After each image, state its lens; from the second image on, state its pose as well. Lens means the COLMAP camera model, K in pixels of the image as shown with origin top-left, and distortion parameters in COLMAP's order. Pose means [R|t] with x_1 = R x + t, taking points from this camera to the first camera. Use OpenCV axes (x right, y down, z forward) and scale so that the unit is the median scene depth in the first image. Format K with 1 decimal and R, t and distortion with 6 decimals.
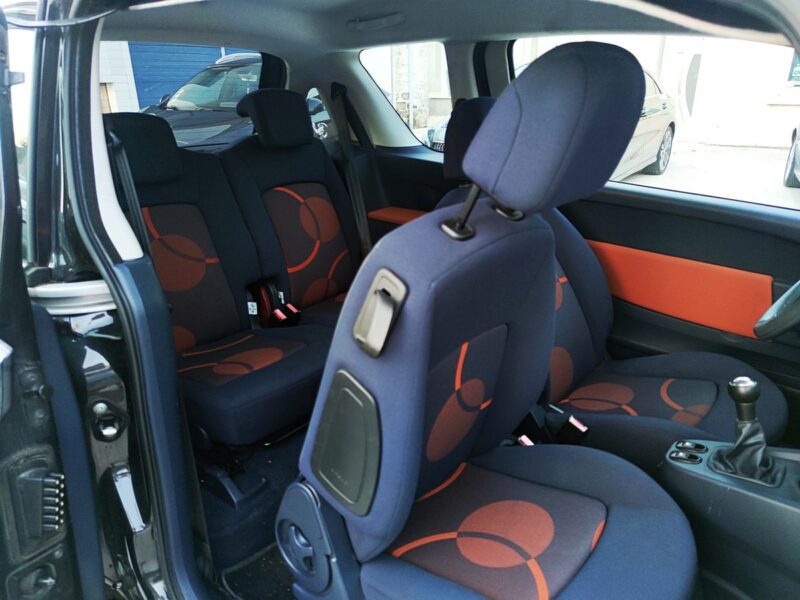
lens RADIAL K [[583.1, 0, 399.1], [0, 583.1, 308.0], [0, 0, 1]] dist [0.056481, -0.049205]
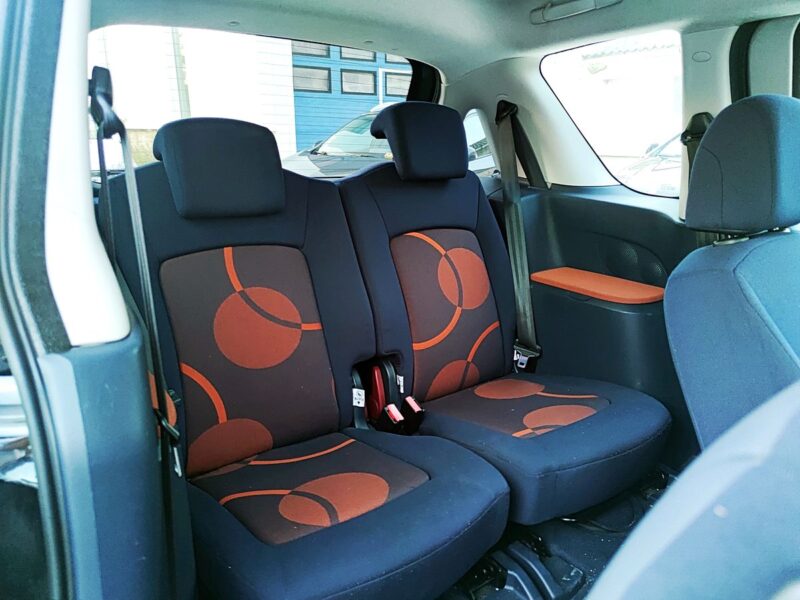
lens RADIAL K [[574.1, 0, 391.8], [0, 574.1, 312.3], [0, 0, 1]] dist [0.107531, -0.087037]
pose [[0.967178, 0.086920, -0.238773, -0.050466], [-0.106545, 0.991803, -0.070530, -0.051722], [0.230685, 0.093656, 0.968511, 0.299061]]
